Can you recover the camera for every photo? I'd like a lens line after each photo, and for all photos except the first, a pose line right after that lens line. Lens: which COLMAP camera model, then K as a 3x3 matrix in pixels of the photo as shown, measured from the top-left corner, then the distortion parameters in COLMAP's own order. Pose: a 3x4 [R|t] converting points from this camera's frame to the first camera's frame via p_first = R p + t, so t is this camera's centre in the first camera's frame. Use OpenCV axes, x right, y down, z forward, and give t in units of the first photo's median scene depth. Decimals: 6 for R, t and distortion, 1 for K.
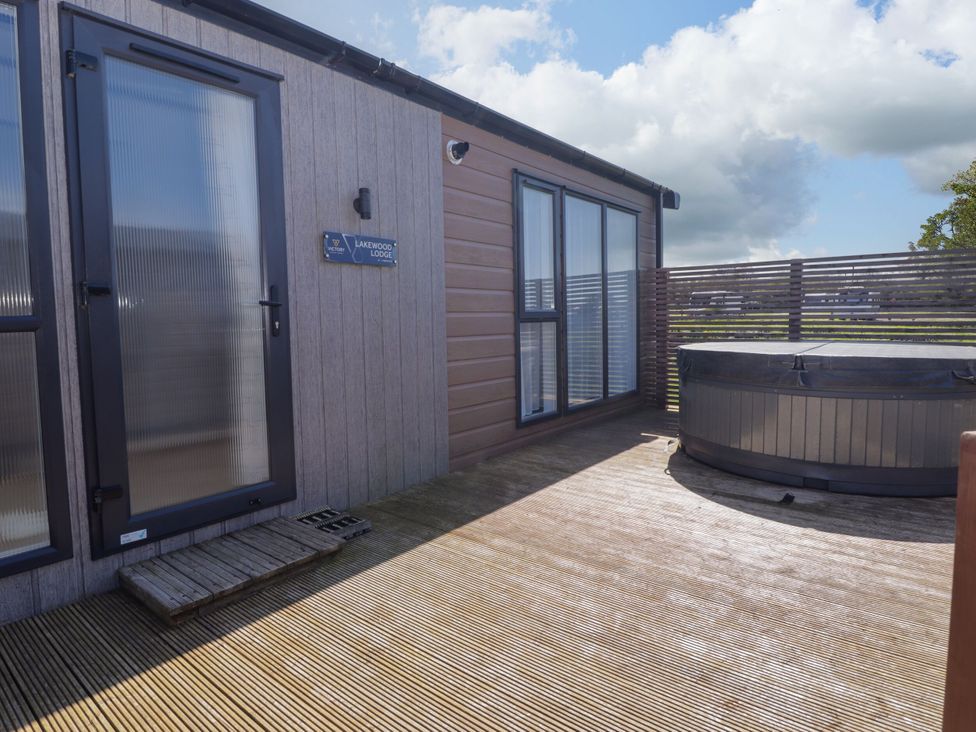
lens RADIAL K [[543.3, 0, 490.8], [0, 543.3, 362.3], [0, 0, 1]] dist [0.004199, 0.000415]
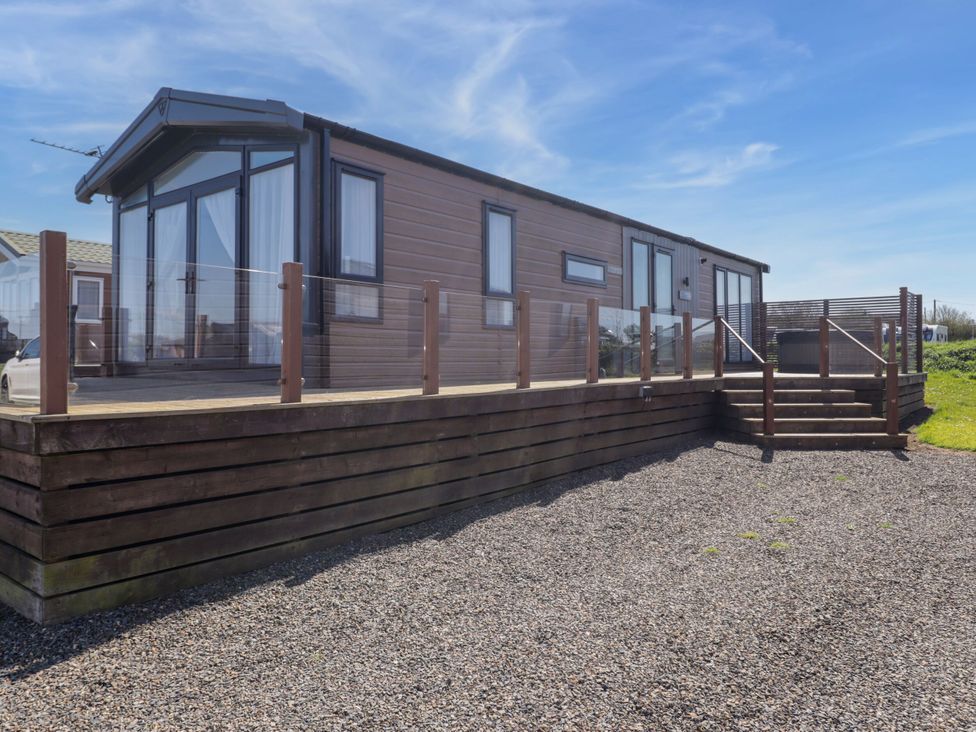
lens RADIAL K [[696.8, 0, 483.0], [0, 696.8, 365.9], [0, 0, 1]] dist [0.006433, -0.008065]
pose [[0.999825, 0.014956, -0.011229, -0.774827], [-0.015799, 0.996736, -0.079174, 0.320265], [0.010008, 0.079337, 0.996798, -1.767966]]
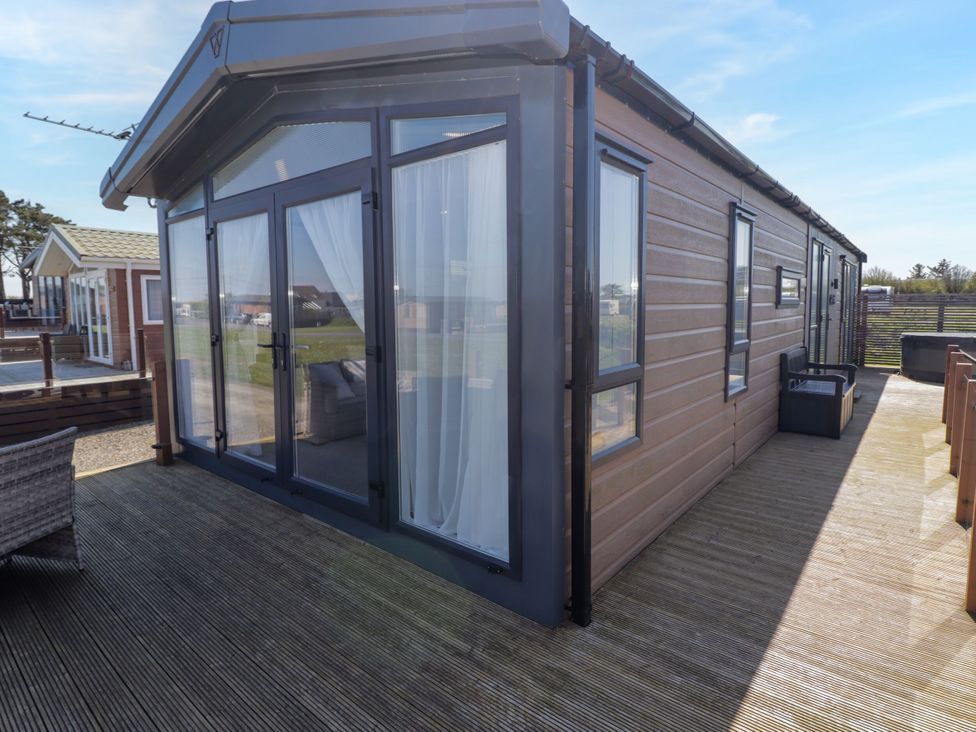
lens RADIAL K [[529.4, 0, 485.5], [0, 529.4, 358.8], [0, 0, 1]] dist [-0.008690, -0.002716]
pose [[0.999965, 0.004697, -0.006892, -1.136646], [-0.004594, 0.999879, 0.014884, 0.045028], [0.006961, -0.014852, 0.999865, -1.011025]]
